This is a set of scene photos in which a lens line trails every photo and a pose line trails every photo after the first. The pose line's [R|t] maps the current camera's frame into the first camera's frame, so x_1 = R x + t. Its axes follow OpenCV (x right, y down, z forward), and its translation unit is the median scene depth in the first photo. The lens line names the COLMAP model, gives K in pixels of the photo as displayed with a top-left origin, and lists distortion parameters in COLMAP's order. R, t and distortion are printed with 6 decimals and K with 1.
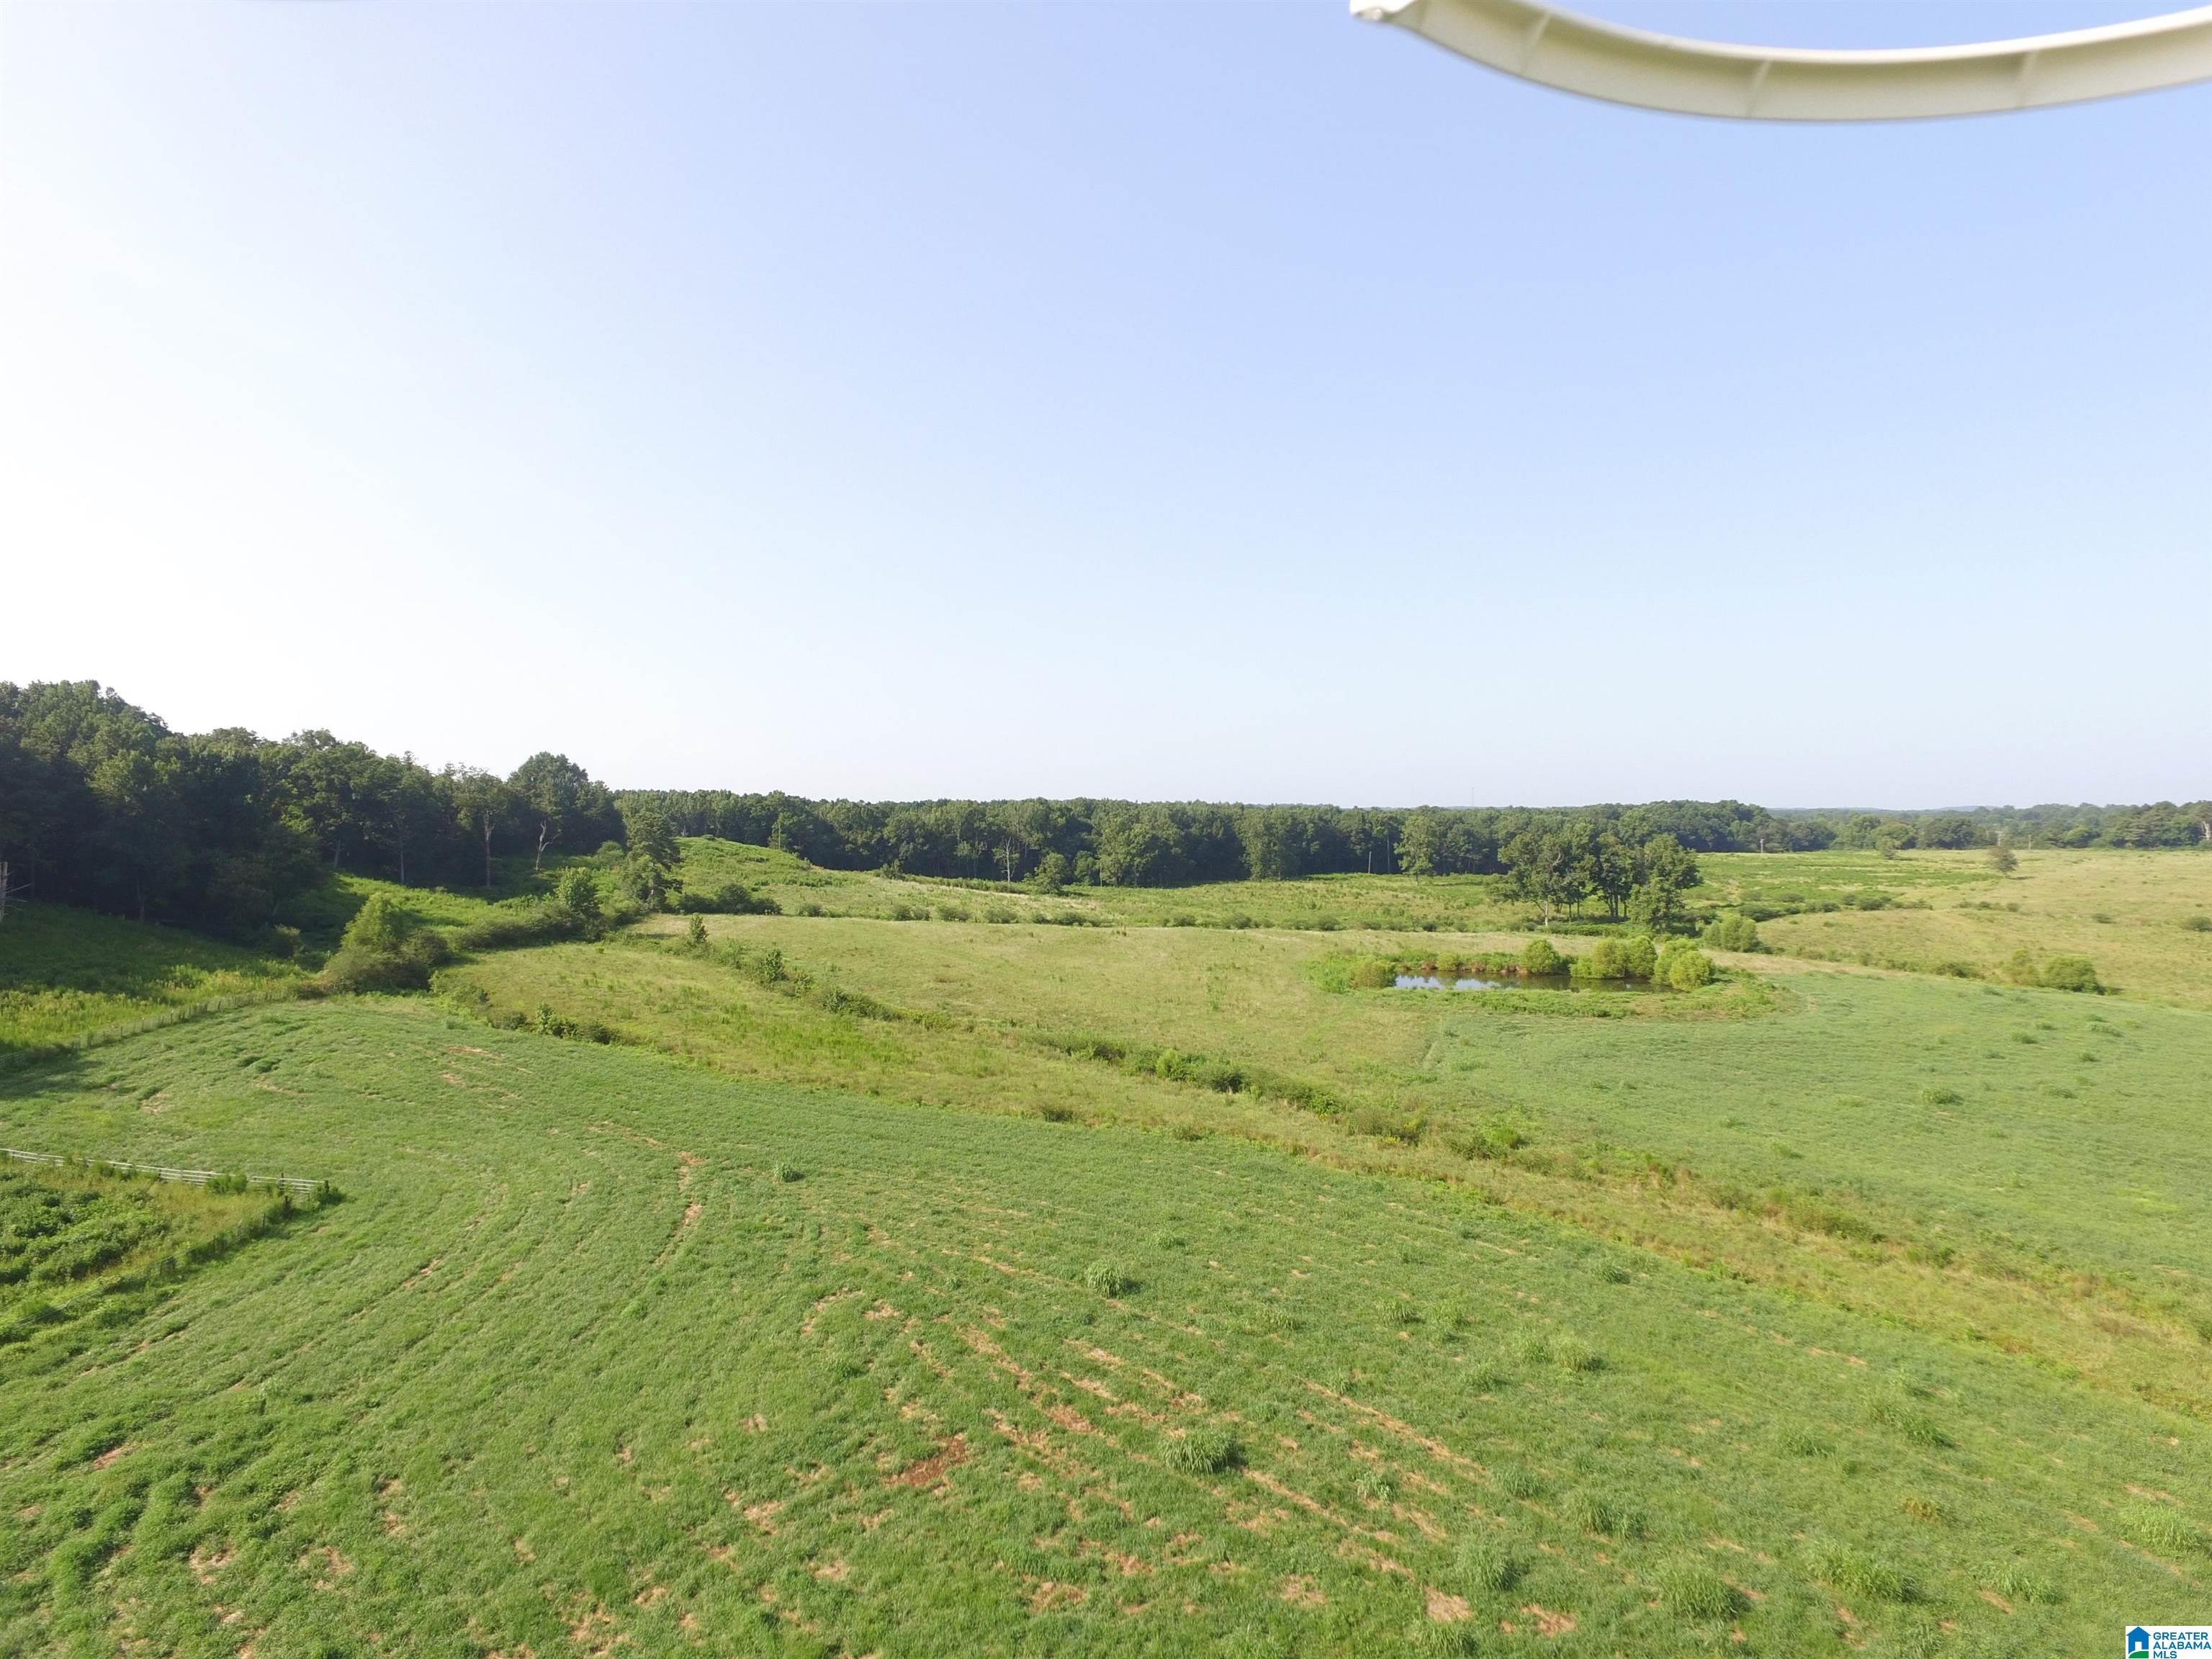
lens RADIAL K [[1280.1, 0, 1103.6], [0, 1280.1, 817.4], [0, 0, 1]] dist [-0.014762, 0.018299]
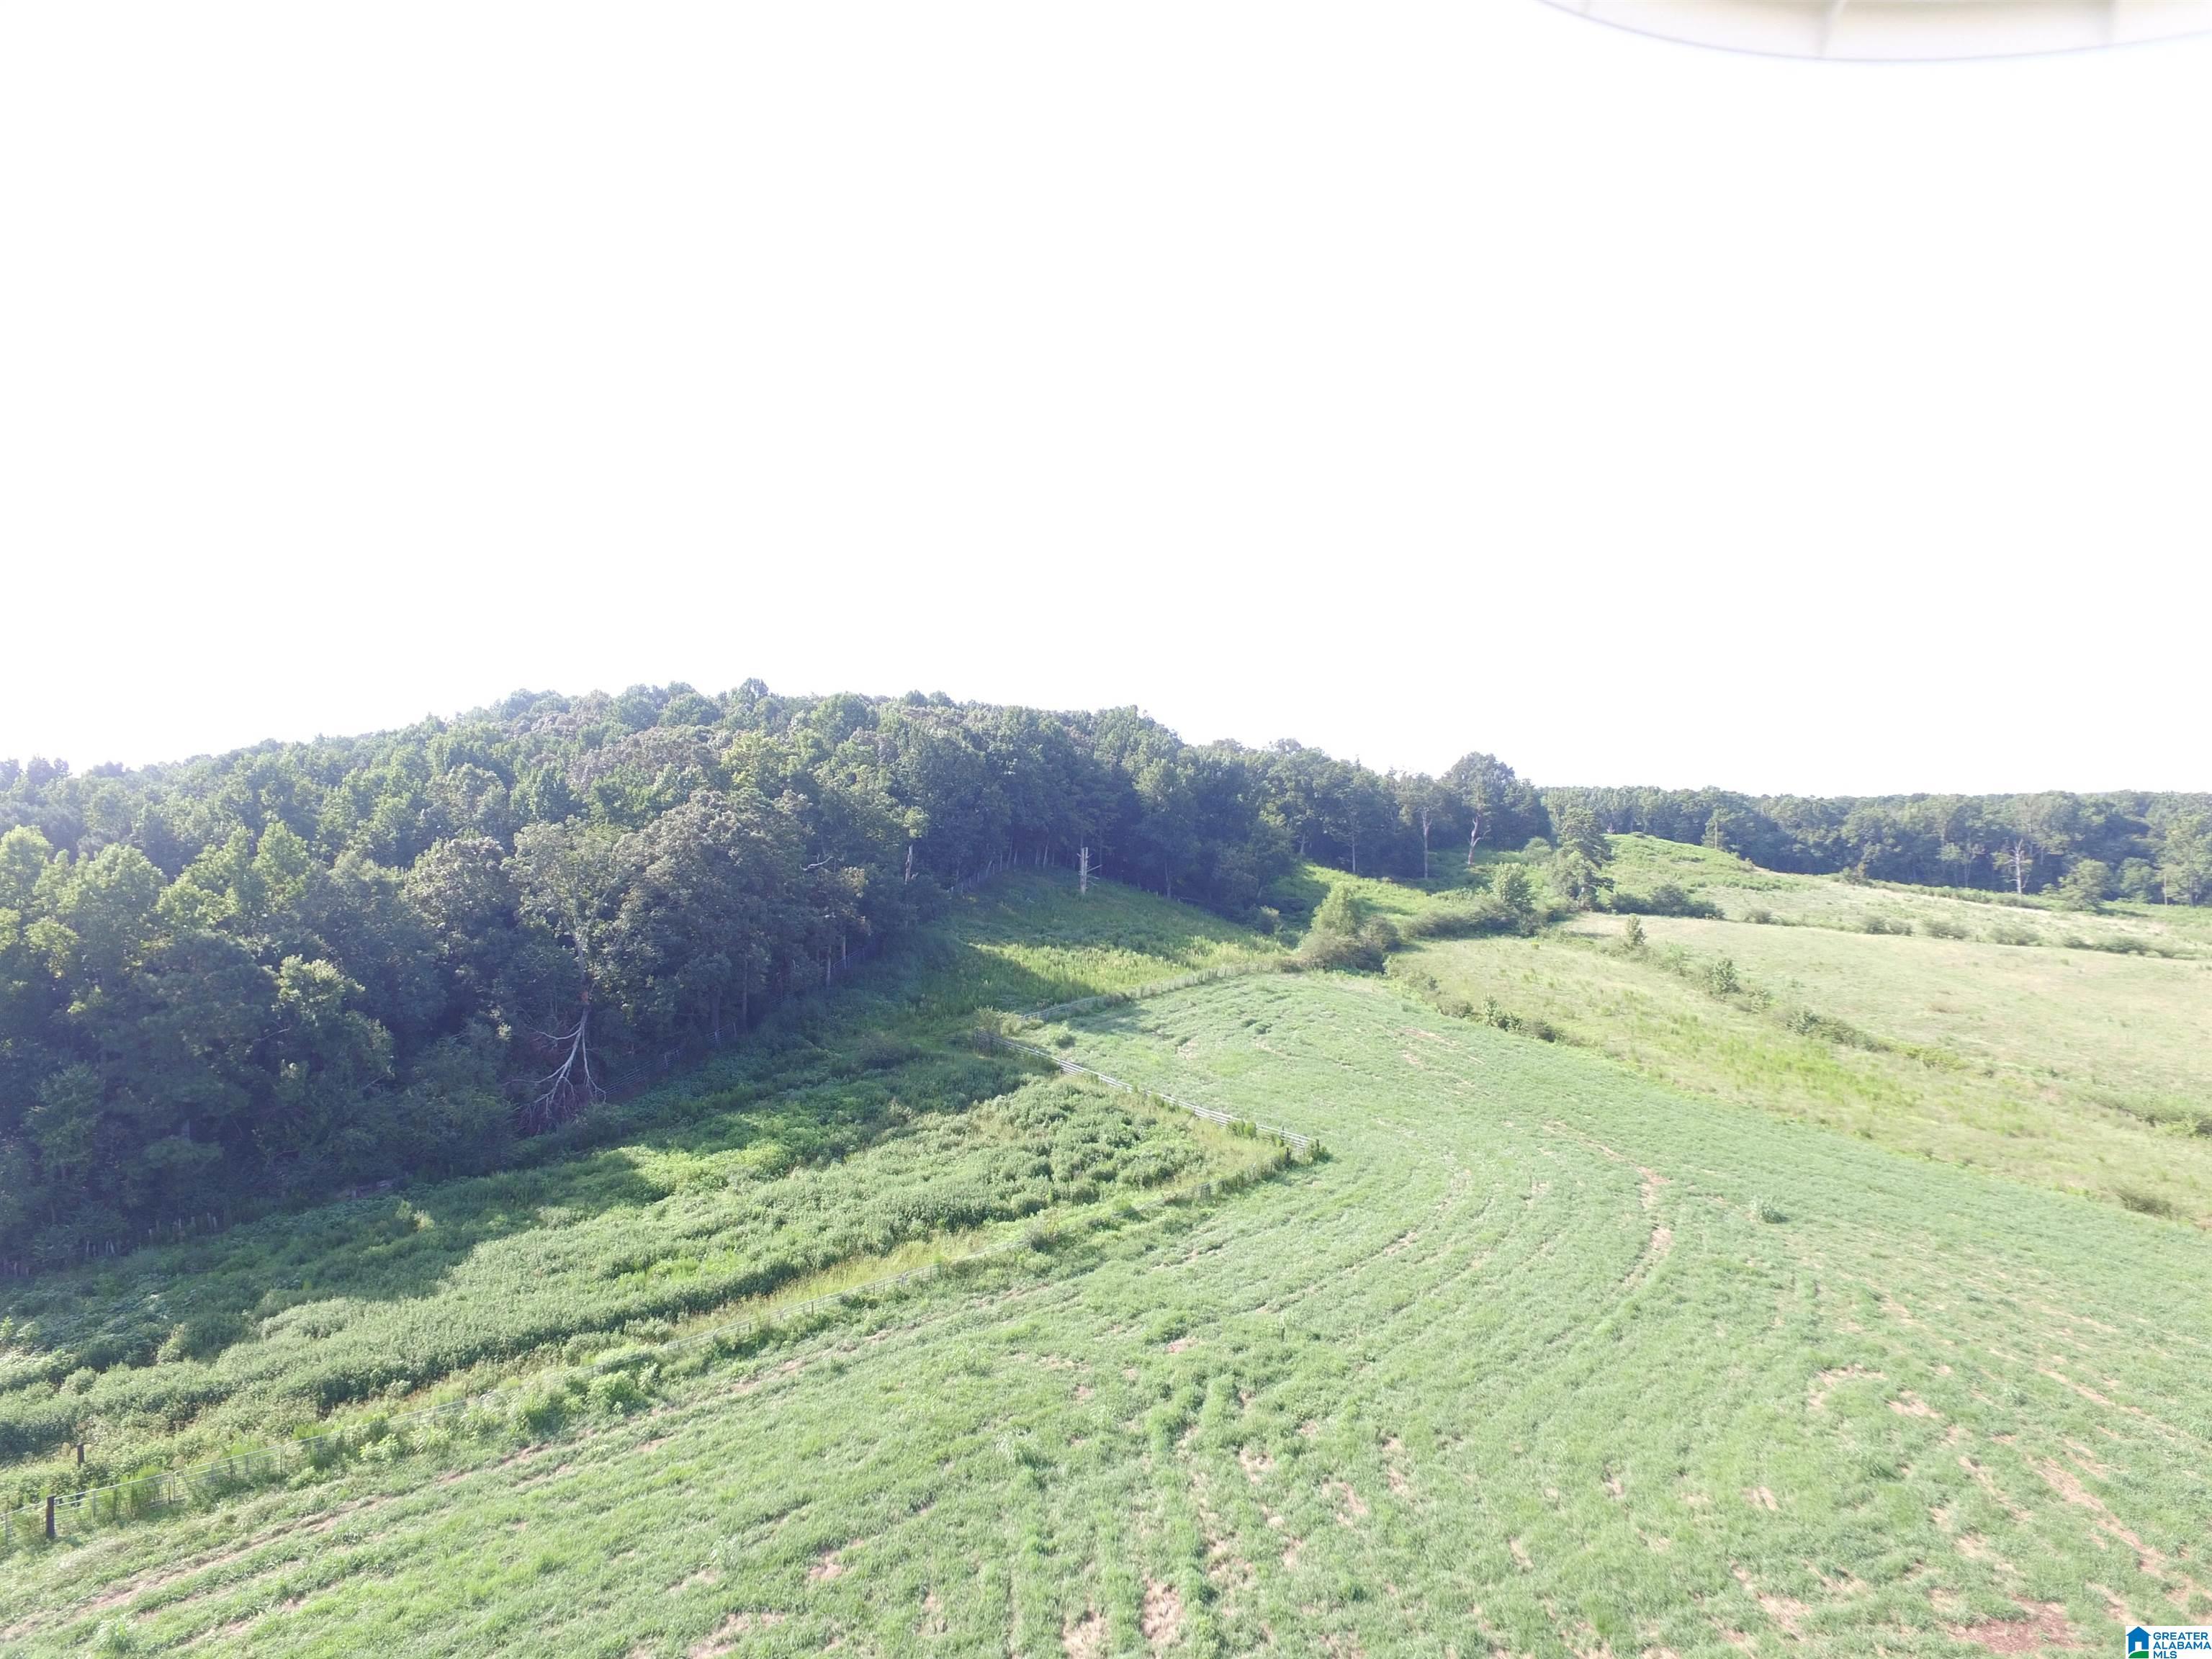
lens RADIAL K [[1280.1, 0, 1103.9], [0, 1280.1, 816.8], [0, 0, 1]] dist [-0.014762, 0.018299]
pose [[0.773621, 0.002930, -0.633641, -0.034859], [-0.001545, 0.999995, 0.002737, -0.000268], [0.633646, -0.001138, 0.773622, 0.012932]]
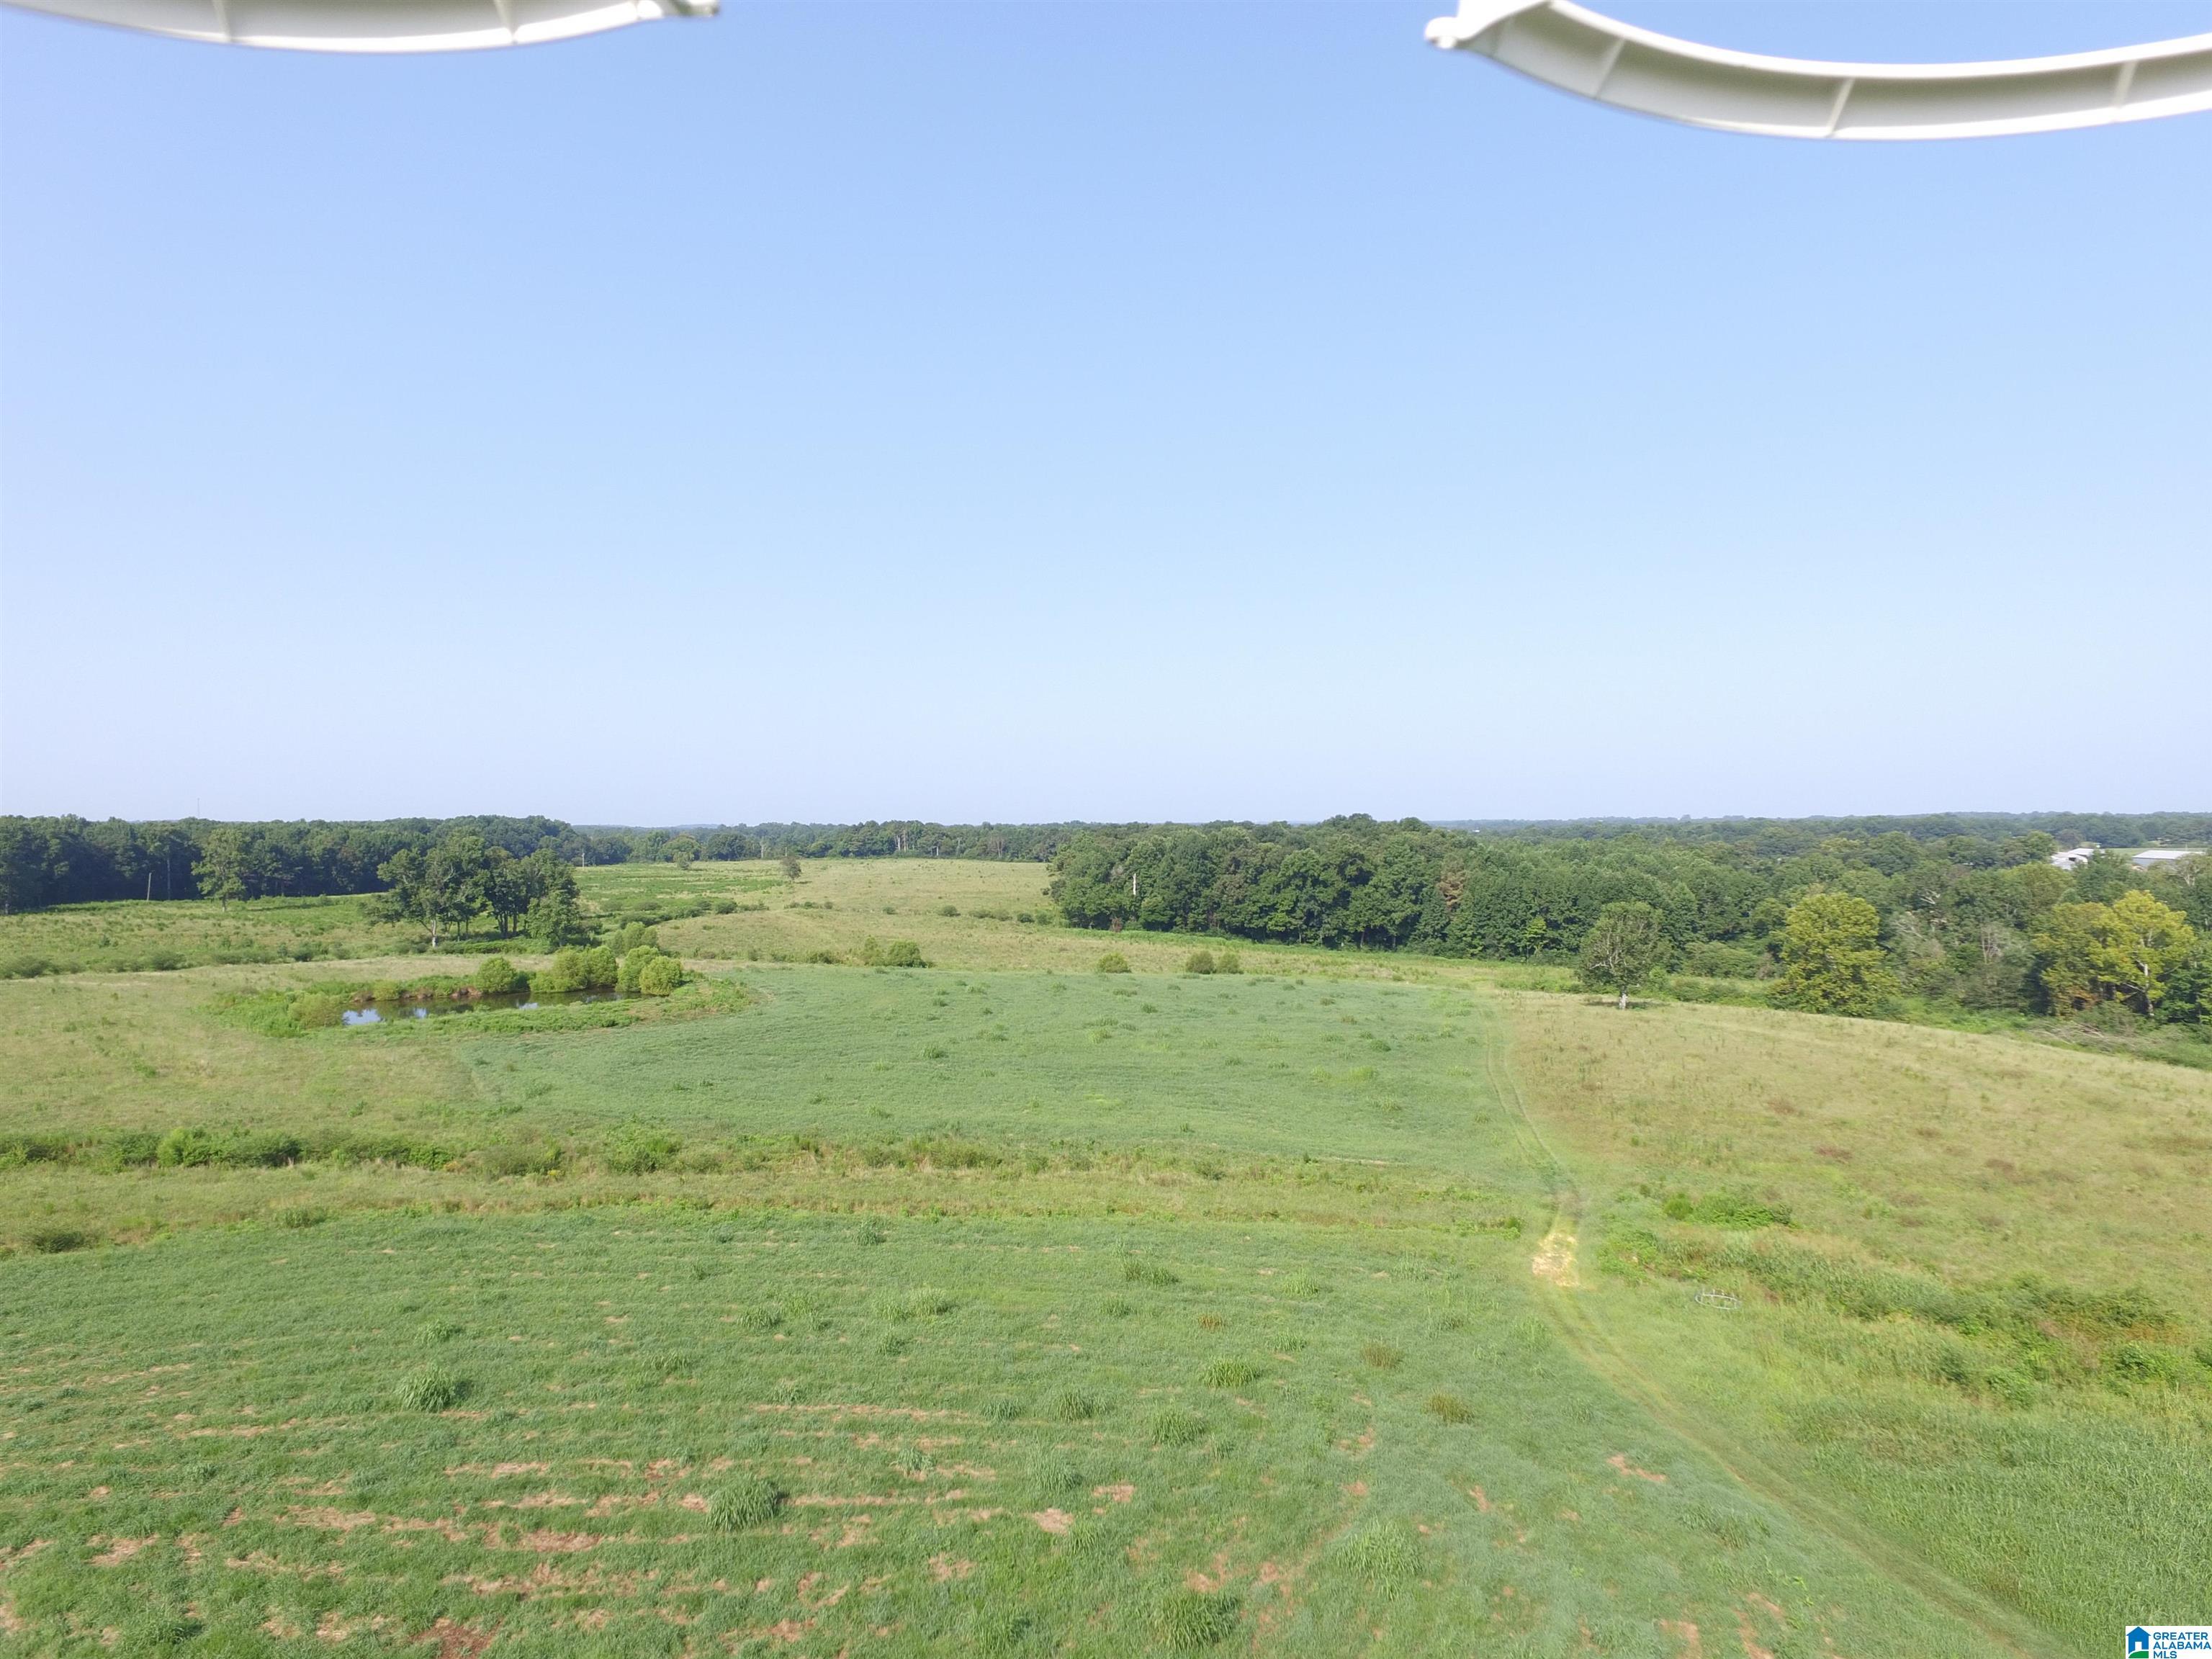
lens RADIAL K [[1280.1, 0, 1104.7], [0, 1280.1, 821.3], [0, 0, 1]] dist [-0.014762, 0.018299]
pose [[0.616610, 0.009011, 0.787217, -0.246478], [-0.001071, 0.999943, -0.010608, 0.007555], [-0.787268, 0.005698, 0.616585, 0.112764]]
